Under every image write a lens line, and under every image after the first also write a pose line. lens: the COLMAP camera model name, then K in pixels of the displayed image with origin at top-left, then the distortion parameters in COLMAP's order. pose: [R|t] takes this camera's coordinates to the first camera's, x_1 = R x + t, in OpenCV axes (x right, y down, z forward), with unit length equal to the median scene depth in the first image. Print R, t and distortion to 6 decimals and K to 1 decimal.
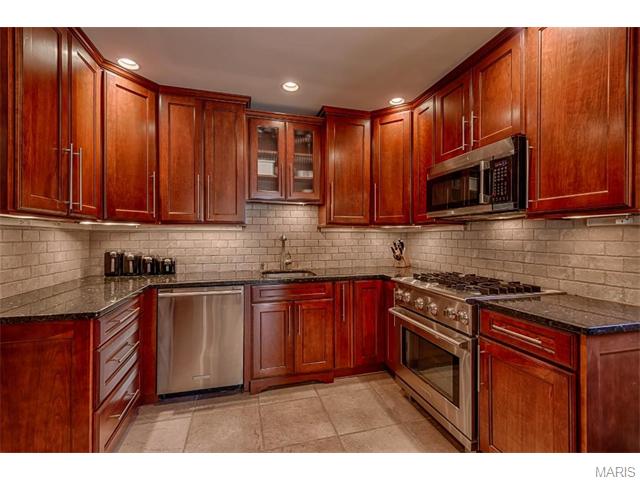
lens RADIAL K [[285.0, 0, 317.0], [0, 285.0, 236.2], [0, 0, 1]] dist [0.002092, -0.000051]
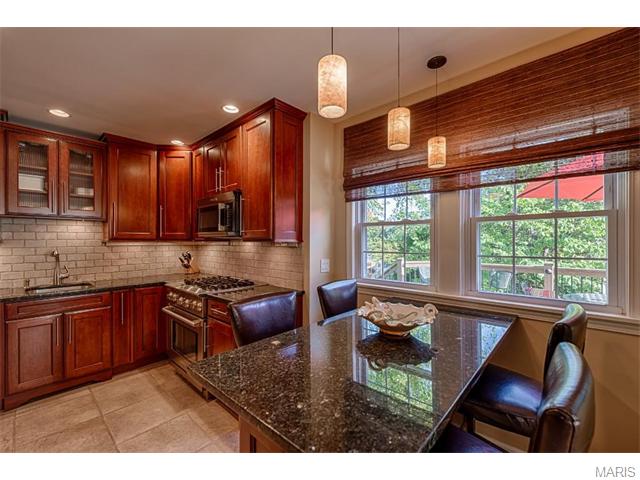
lens RADIAL K [[274.7, 0, 320.0], [0, 274.7, 240.0], [0, 0, 1]] dist [0.002087, -0.000218]
pose [[0.844529, -0.000573, 0.535510, 0.157295], [-0.000639, 0.999998, 0.002078, -0.045347], [-0.535510, -0.002097, 0.844527, -0.348449]]
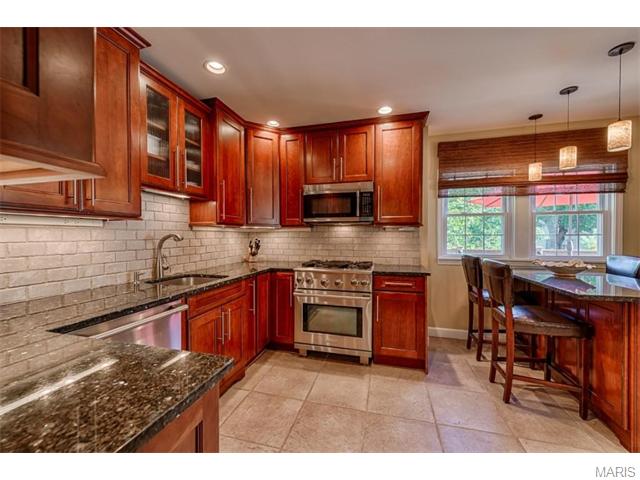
lens RADIAL K [[256.3, 0, 320.0], [0, 256.3, 240.0], [0, 0, 1]] dist [-0.000644, -0.000061]
pose [[0.502384, -0.014536, 0.864523, -0.549570], [-0.002689, 0.999828, 0.018374, -0.001229], [-0.864641, -0.011555, 0.502258, 0.270833]]
